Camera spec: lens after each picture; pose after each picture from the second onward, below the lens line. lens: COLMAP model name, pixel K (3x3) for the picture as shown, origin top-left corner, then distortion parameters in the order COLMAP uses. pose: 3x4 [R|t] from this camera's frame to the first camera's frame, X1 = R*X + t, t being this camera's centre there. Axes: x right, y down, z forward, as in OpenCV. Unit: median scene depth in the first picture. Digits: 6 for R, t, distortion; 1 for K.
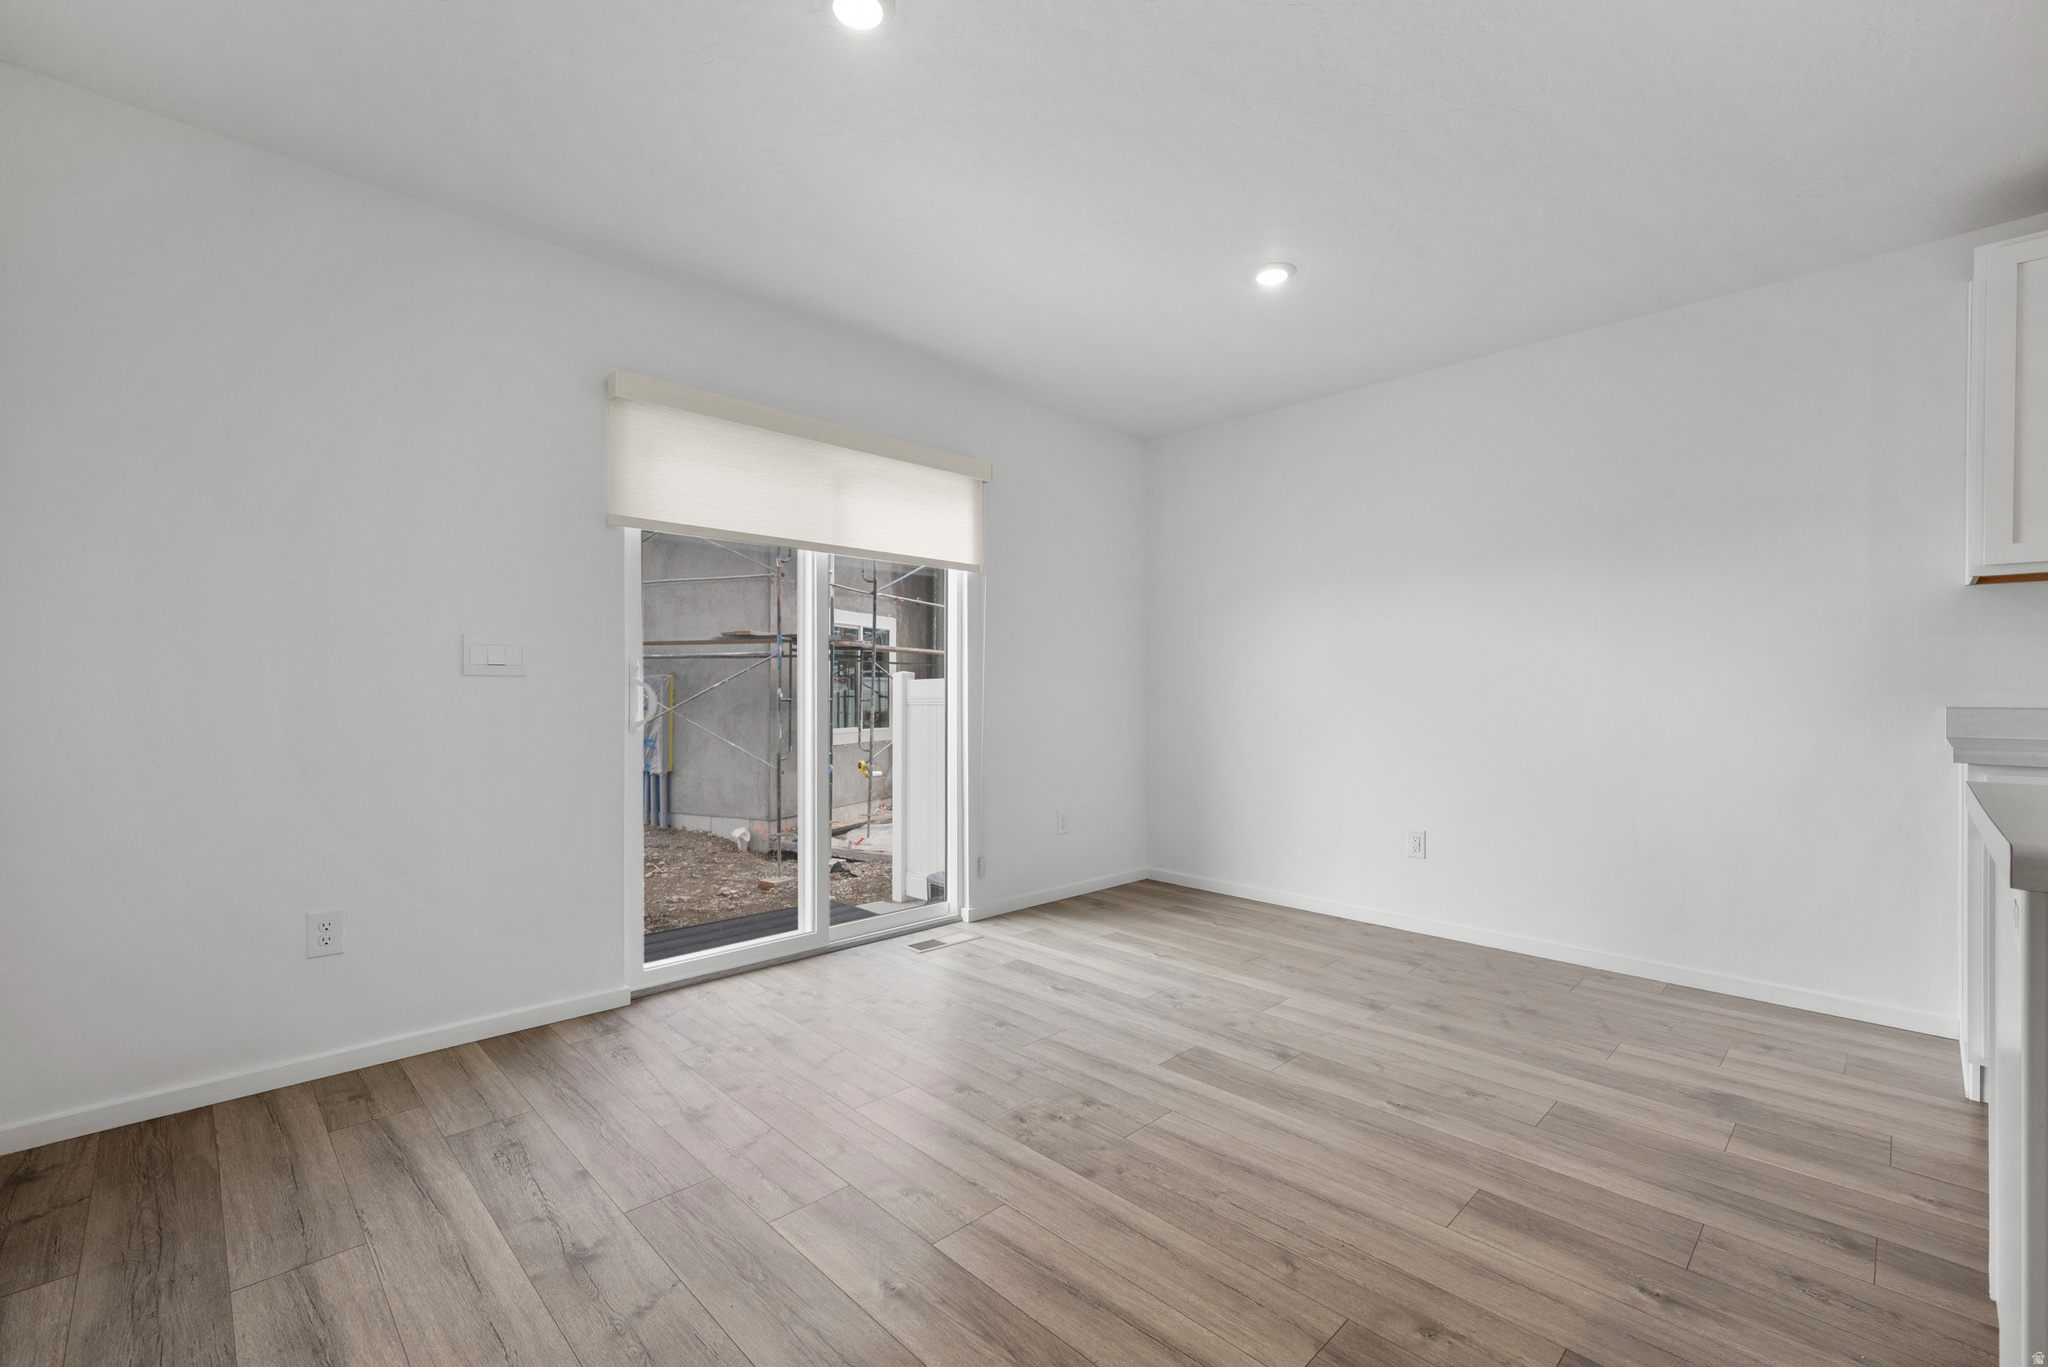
lens RADIAL K [[859.9, 0, 1026.9], [0, 859.9, 699.1], [0, 0, 1]] dist [-0.008141, 0.000823]
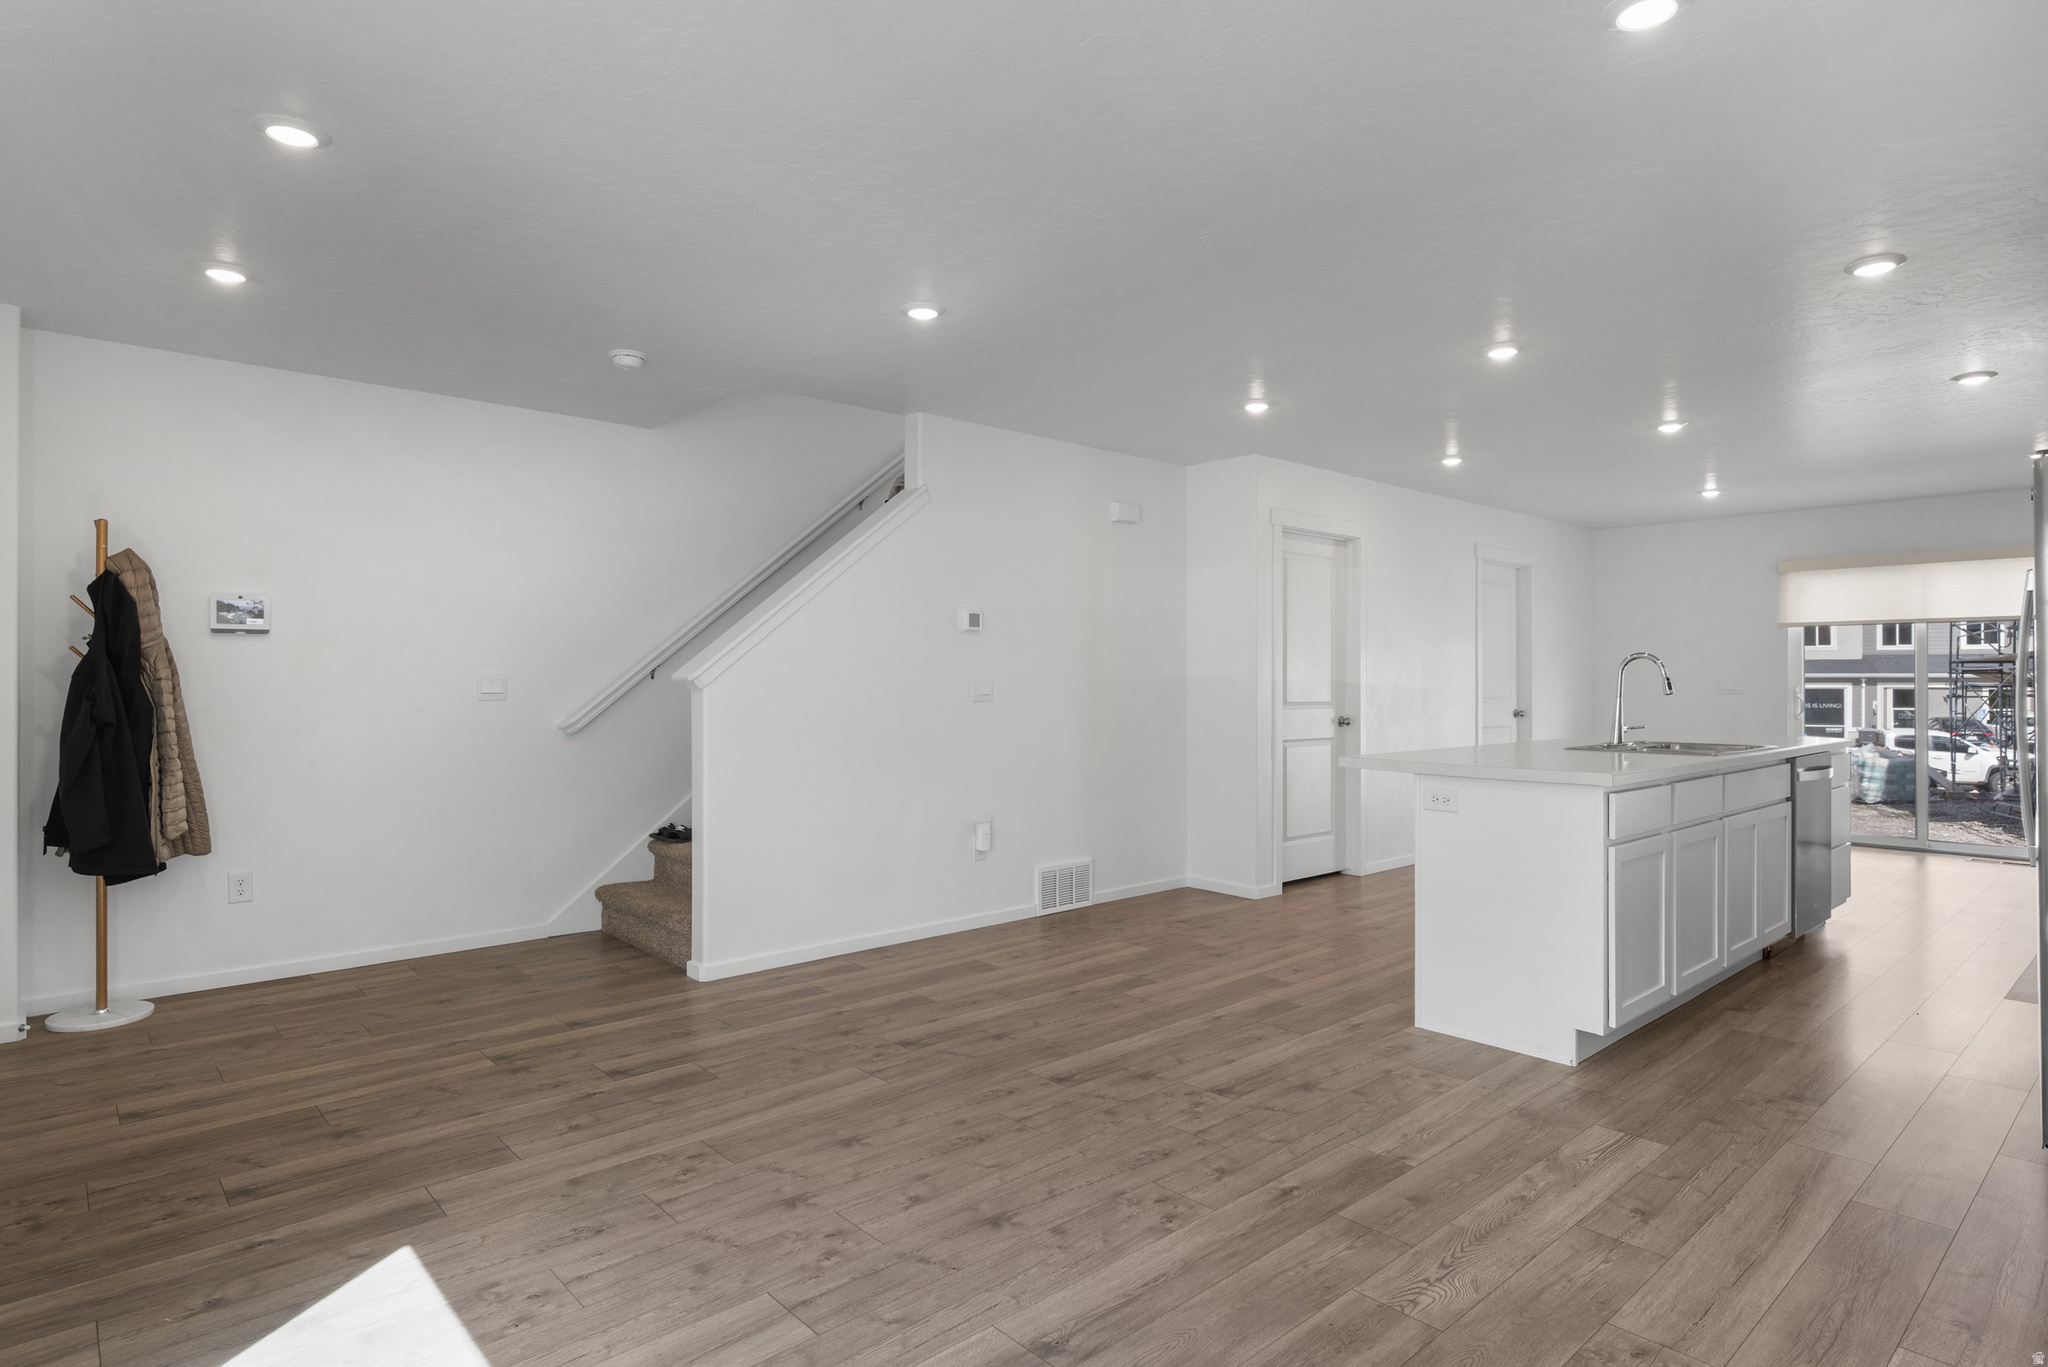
lens RADIAL K [[1091.3, 0, 1023.5], [0, 1091.3, 677.8], [0, 0, 1]] dist [-0.001470, 0.000244]
pose [[-0.044443, -0.006211, -0.998993, 2.828665], [-0.010932, 0.999924, -0.005730, -0.035862], [0.998952, 0.010667, -0.044508, -0.992851]]
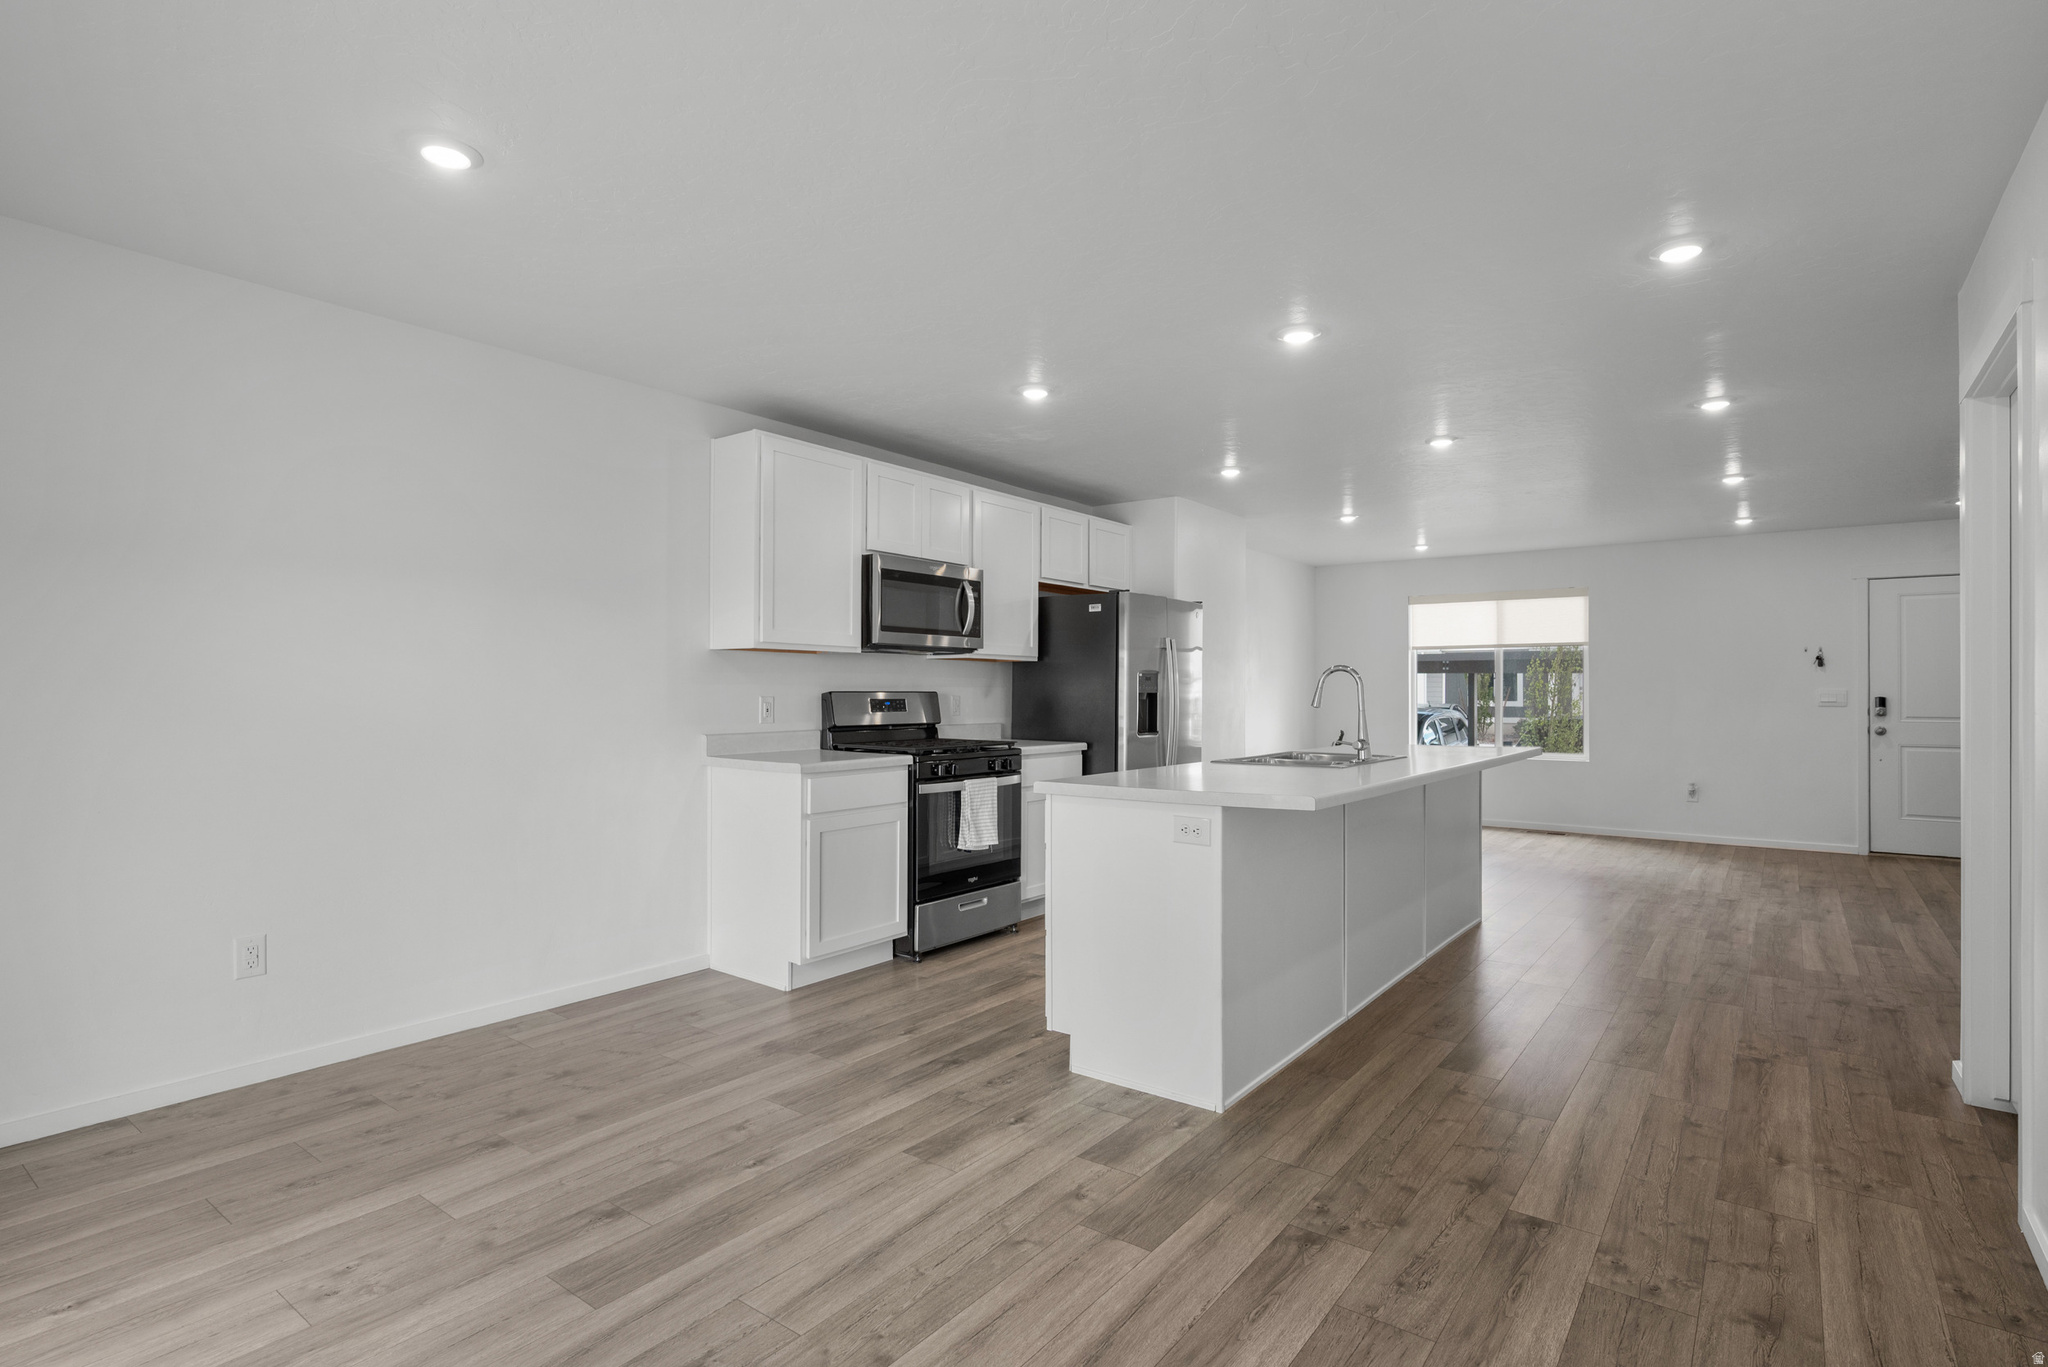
lens RADIAL K [[1013.1, 0, 1022.0], [0, 1013.1, 681.9], [0, 0, 1]] dist [-0.001147, -0.000407]
pose [[-0.148326, 0.004571, 0.988928, -0.688650], [0.007857, 0.999963, -0.003444, -0.070809], [-0.988907, 0.007259, -0.148357, 0.762485]]
